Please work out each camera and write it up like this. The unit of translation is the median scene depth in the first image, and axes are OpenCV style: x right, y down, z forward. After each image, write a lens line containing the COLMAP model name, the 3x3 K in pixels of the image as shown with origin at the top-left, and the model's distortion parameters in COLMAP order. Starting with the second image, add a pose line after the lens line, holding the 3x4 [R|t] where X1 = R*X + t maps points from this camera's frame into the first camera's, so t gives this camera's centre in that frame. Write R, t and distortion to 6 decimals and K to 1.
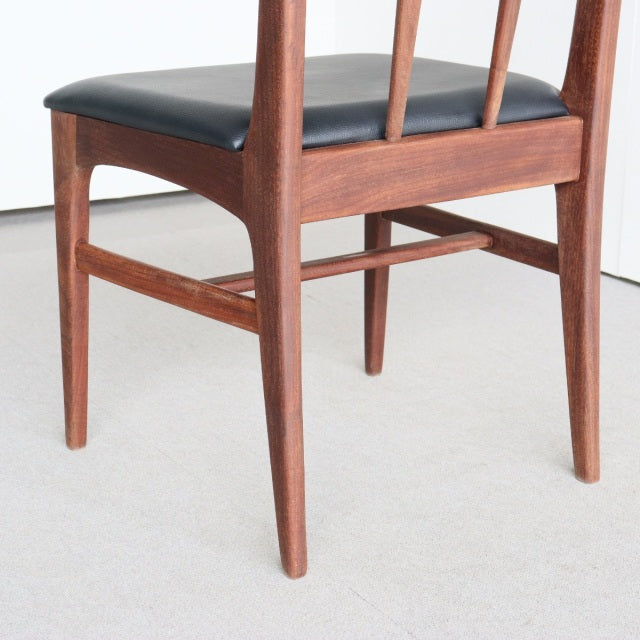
lens RADIAL K [[1533.5, 0, 320.0], [0, 1533.5, 320.0], [0, 0, 1]] dist [0.090787, 0.242427]
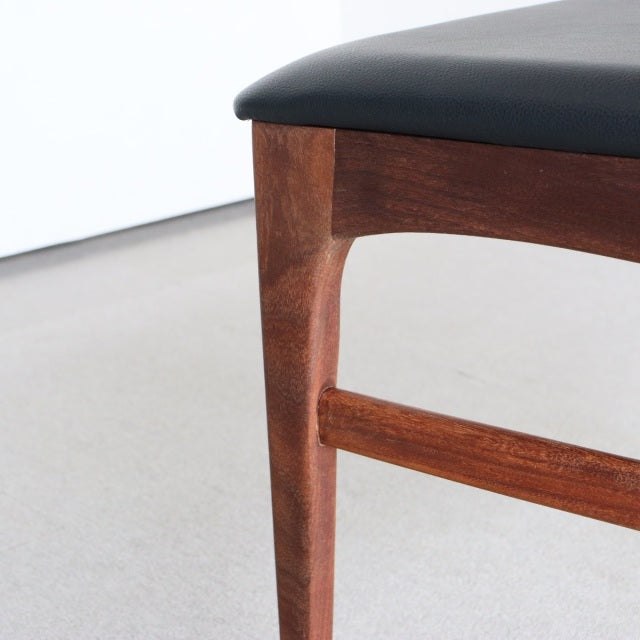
lens RADIAL K [[1533.5, 0, 320.0], [0, 1533.5, 320.0], [0, 0, 1]] dist [0.090787, 0.242427]
pose [[0.983386, -0.102324, 0.149942, -0.234856], [0.100009, 0.994722, 0.022923, -0.085888], [-0.151496, -0.007547, 0.988429, 0.534973]]
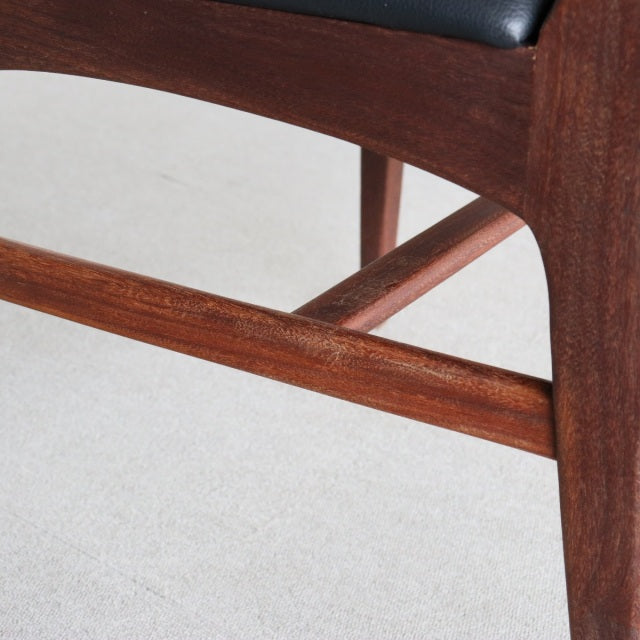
lens RADIAL K [[1533.5, 0, 320.0], [0, 1533.5, 320.0], [0, 0, 1]] dist [0.090787, 0.242427]
pose [[0.950412, -0.152510, 0.271031, -0.187232], [0.103088, 0.976723, 0.188111, -0.102991], [-0.293411, -0.150843, 0.944011, 0.536658]]
